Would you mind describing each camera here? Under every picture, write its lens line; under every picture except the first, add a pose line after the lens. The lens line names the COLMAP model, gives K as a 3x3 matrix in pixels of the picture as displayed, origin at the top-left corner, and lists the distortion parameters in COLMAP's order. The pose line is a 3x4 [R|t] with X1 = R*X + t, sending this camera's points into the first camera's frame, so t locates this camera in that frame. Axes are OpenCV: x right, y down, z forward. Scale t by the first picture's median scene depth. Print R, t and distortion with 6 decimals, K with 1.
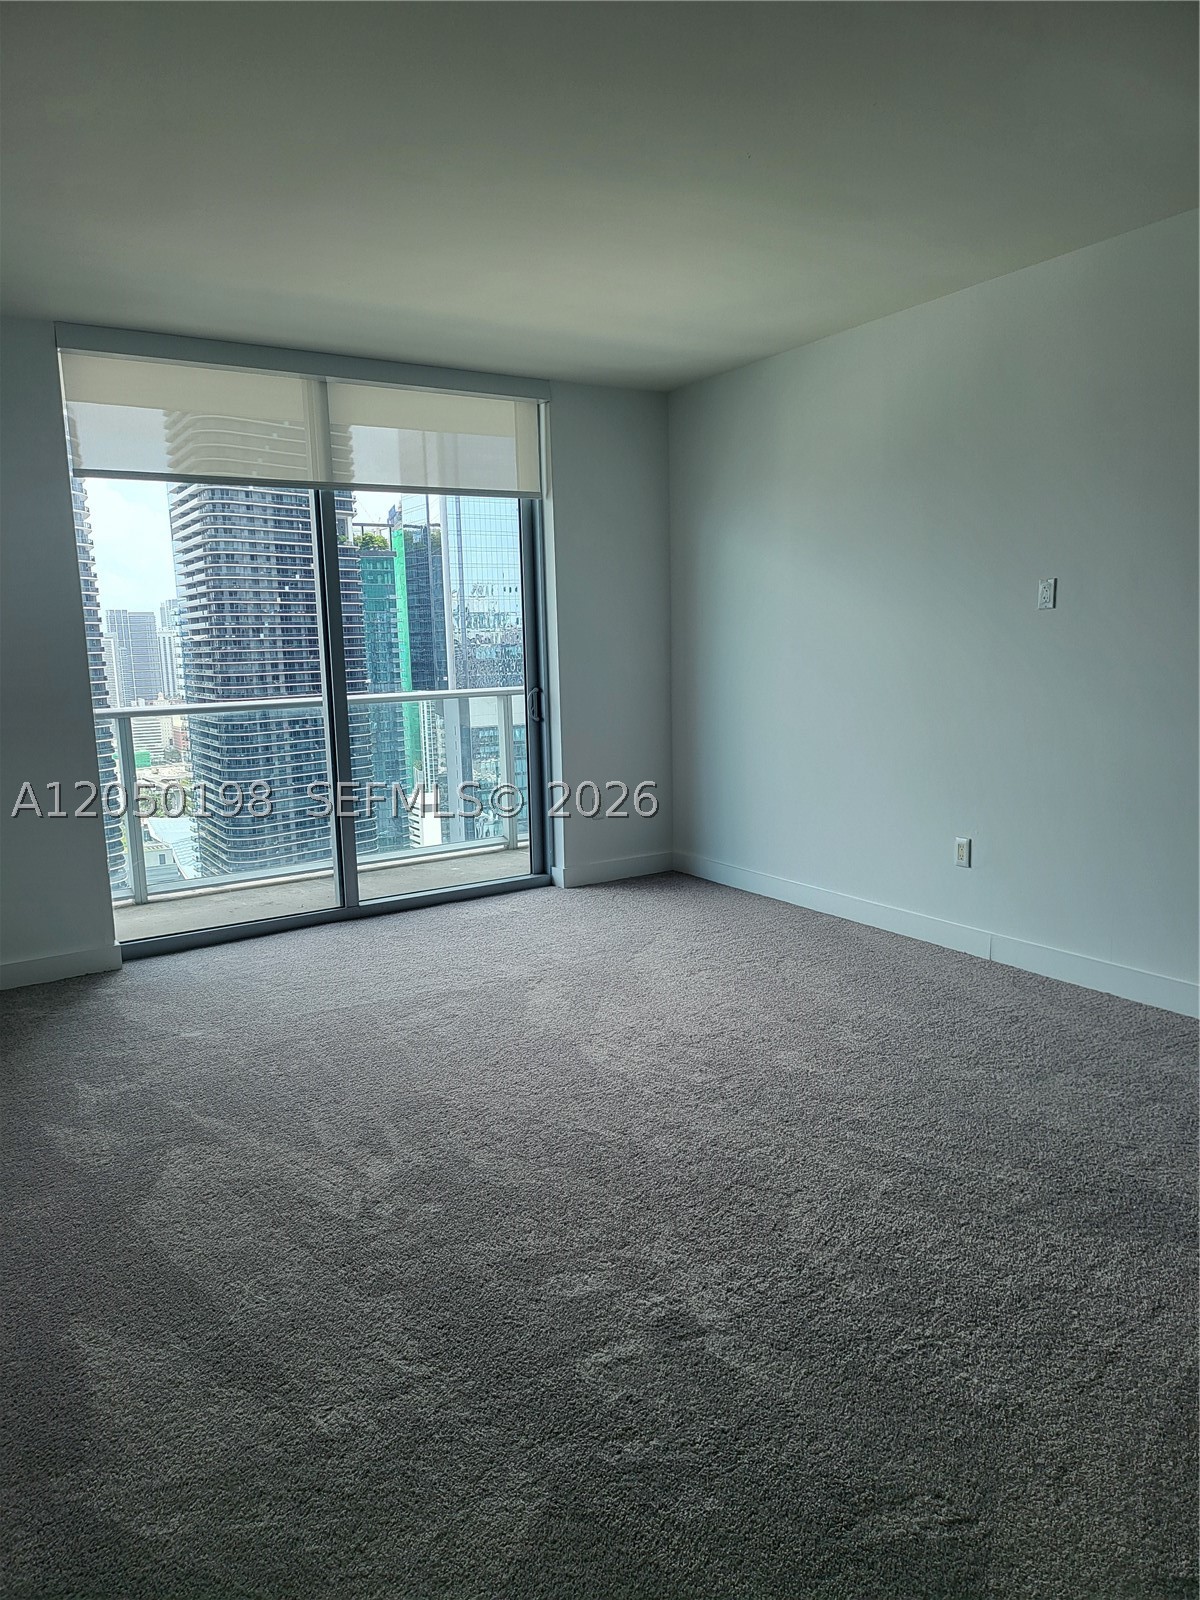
lens RADIAL K [[1116.8, 0, 594.4], [0, 1116.8, 815.9], [0, 0, 1]] dist [0.068702, -0.072824]
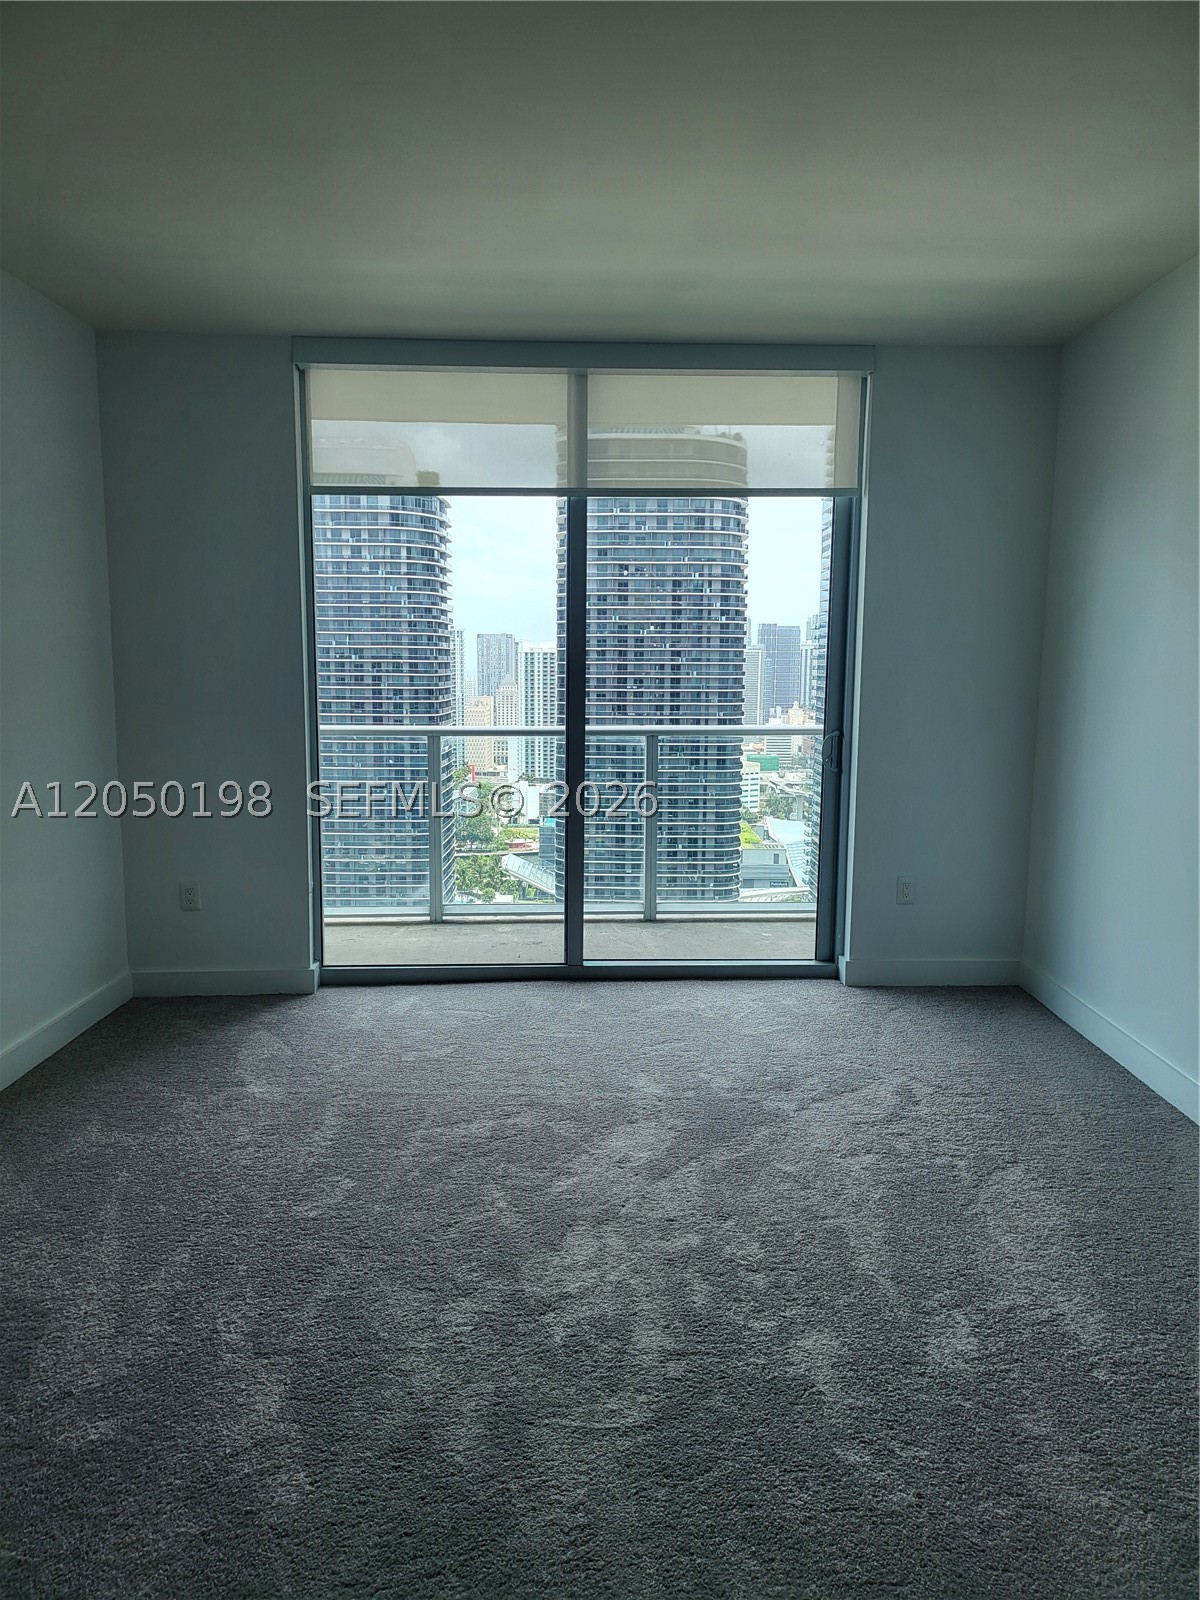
lens RADIAL K [[1116.8, 0, 594.4], [0, 1116.8, 815.9], [0, 0, 1]] dist [0.068702, -0.072824]
pose [[0.854106, 0.103361, -0.509725, 0.190707], [-0.109900, 0.993791, 0.017368, -0.043431], [0.508355, 0.041185, 0.860162, 0.196742]]
